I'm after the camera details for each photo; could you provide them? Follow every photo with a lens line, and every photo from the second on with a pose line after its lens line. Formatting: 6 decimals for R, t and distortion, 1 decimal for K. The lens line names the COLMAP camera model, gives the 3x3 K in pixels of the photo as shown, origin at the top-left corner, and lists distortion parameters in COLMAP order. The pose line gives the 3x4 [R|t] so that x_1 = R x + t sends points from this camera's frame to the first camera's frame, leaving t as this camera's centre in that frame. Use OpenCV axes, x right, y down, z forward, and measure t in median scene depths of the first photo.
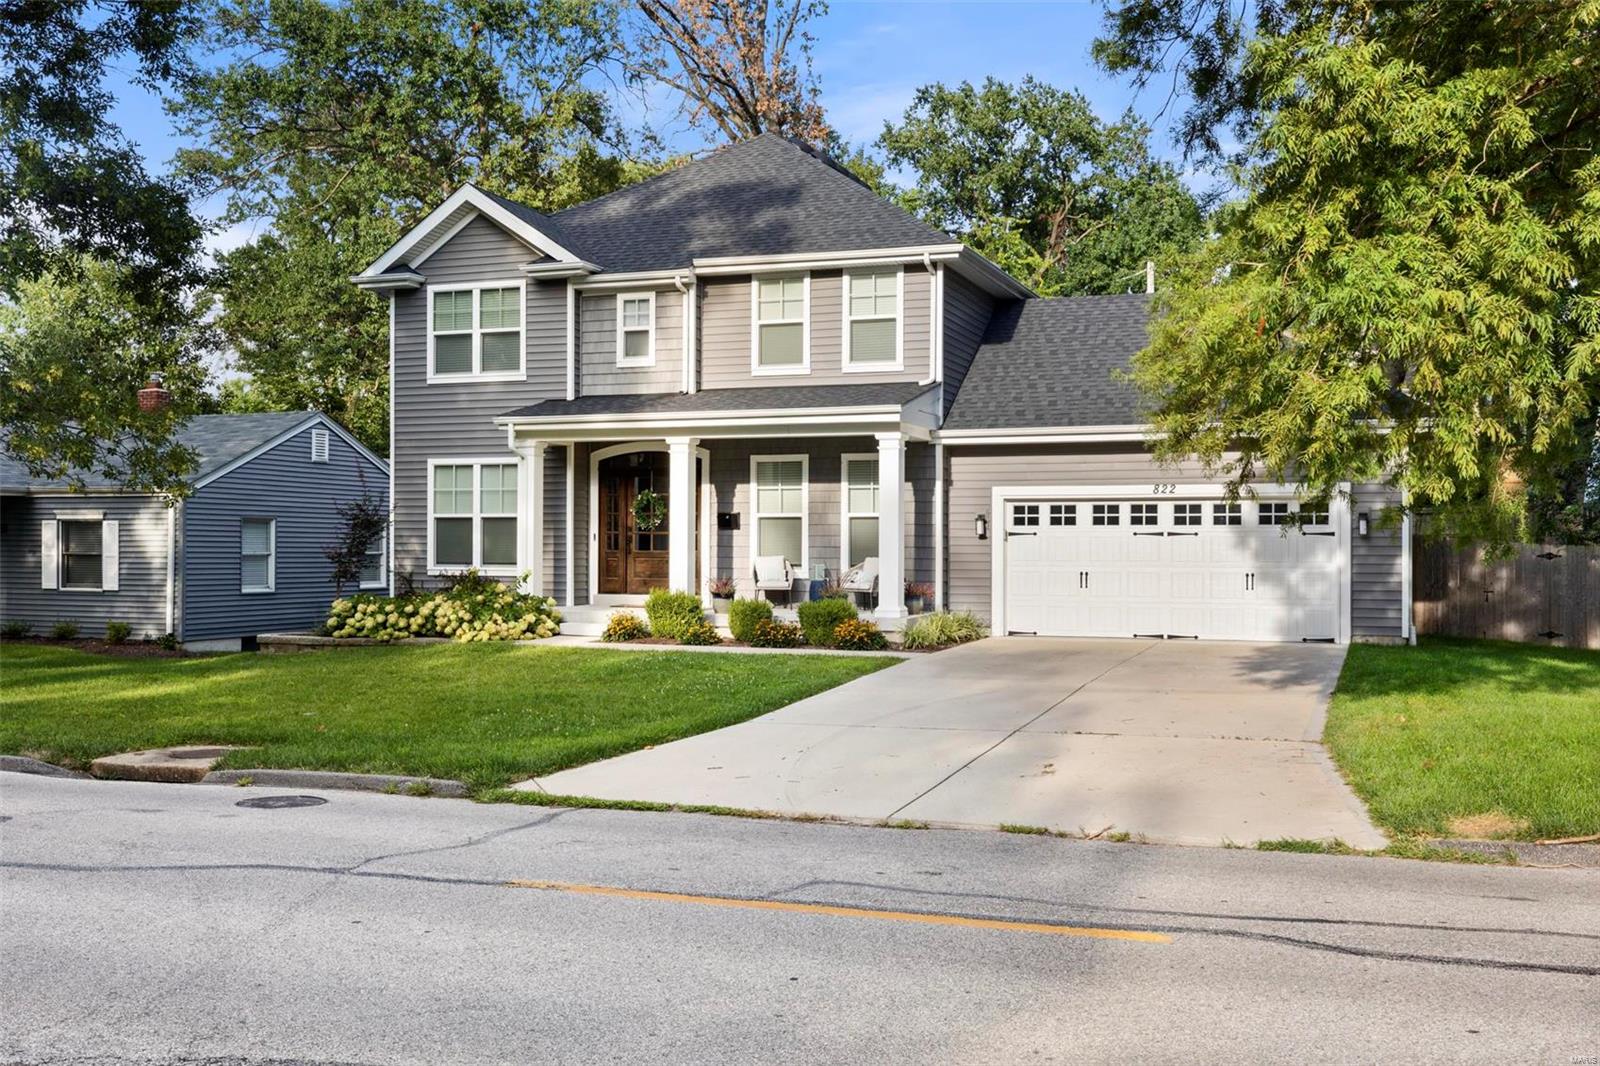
lens RADIAL K [[1529.1, 0, 799.2], [0, 1529.1, 526.3], [0, 0, 1]] dist [-0.001785, 0.000000]
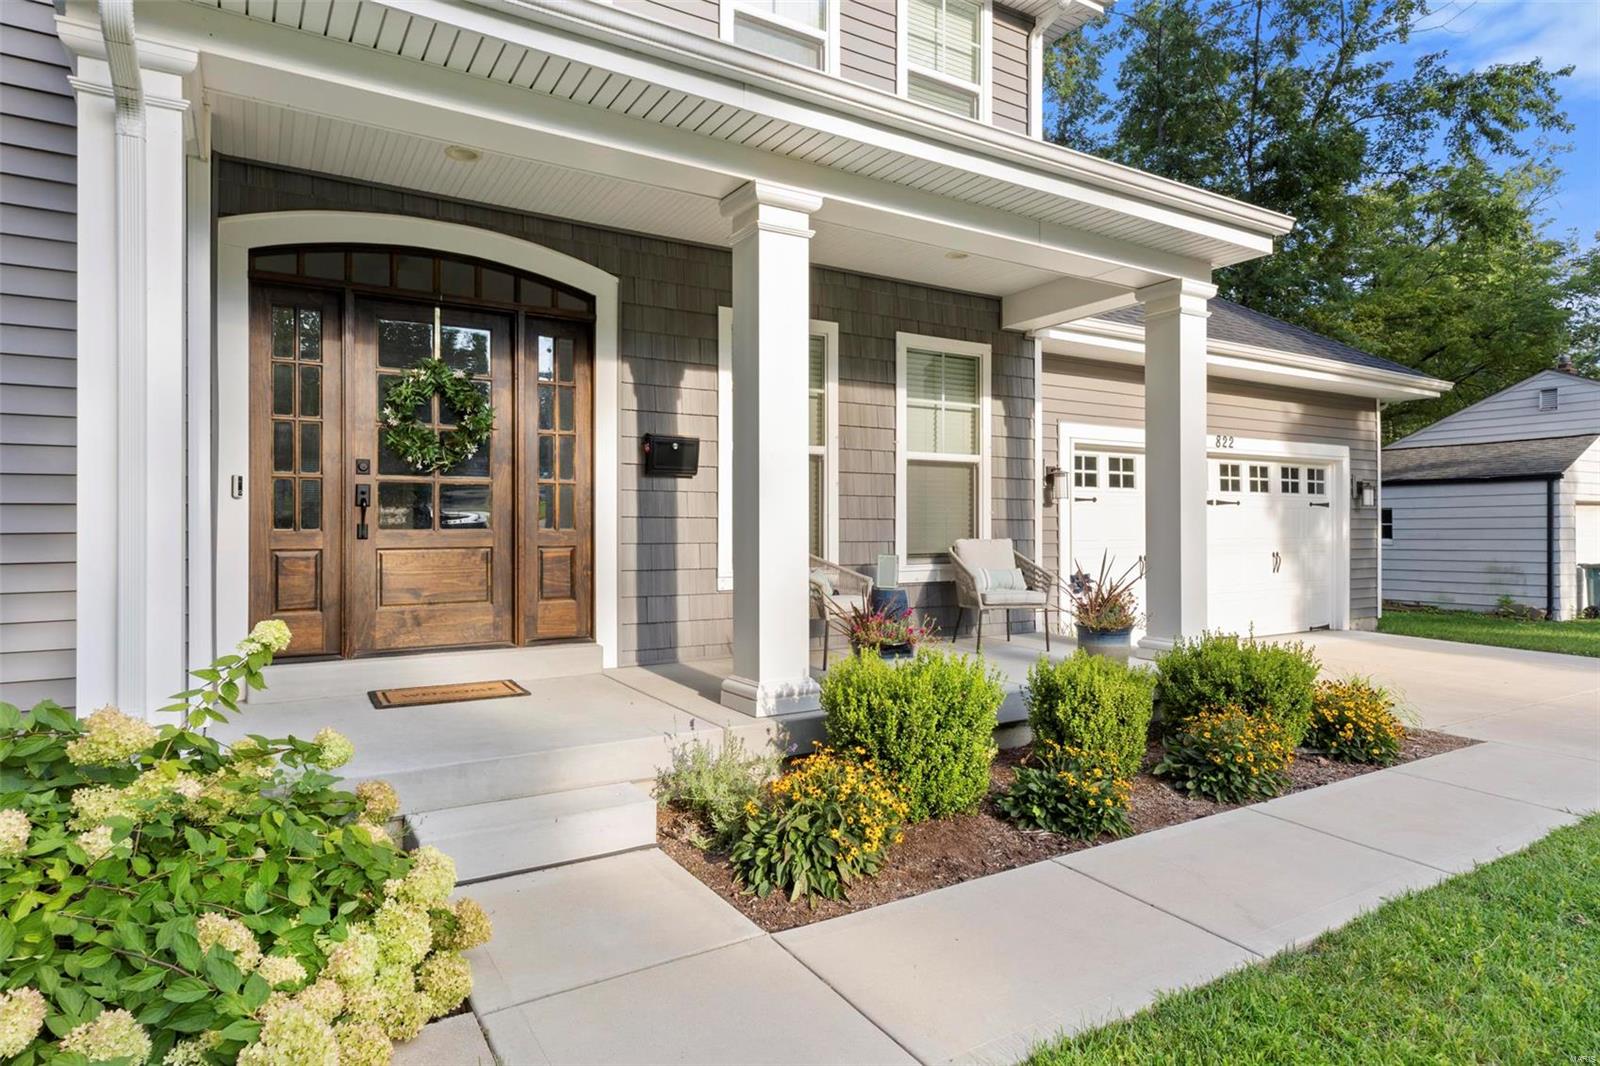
lens RADIAL K [[911.0, 0, 802.8], [0, 911.0, 528.1], [0, 0, 1]] dist [0.019033, 0.000688]
pose [[0.601649, -0.004529, 0.798747, -0.226242], [-0.007038, 0.999915, 0.010971, 0.013411], [-0.798729, -0.012222, 0.601566, 0.837554]]
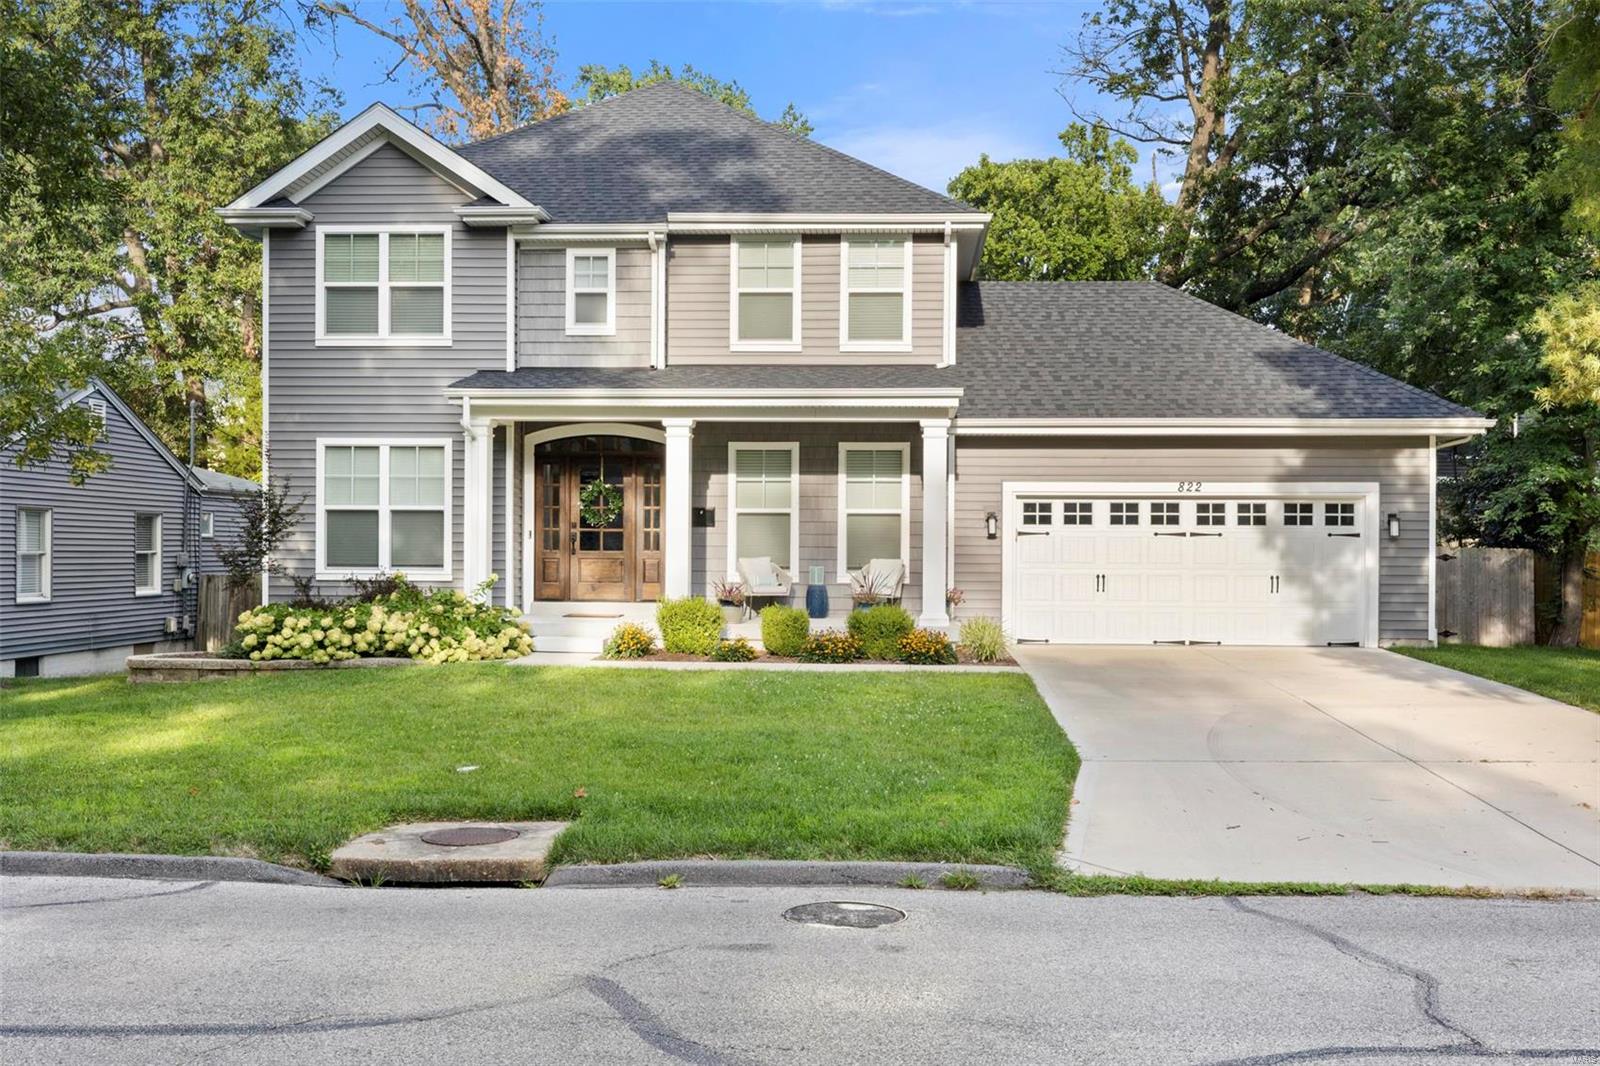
lens RADIAL K [[1529.1, 0, 798.5], [0, 1529.1, 544.7], [0, 0, 1]] dist [-0.001785, 0.000000]
pose [[0.956884, 0.002906, 0.290456, -0.250843], [-0.006679, 0.999906, 0.011998, 0.001656], [-0.290394, -0.013420, 0.956813, 0.153192]]
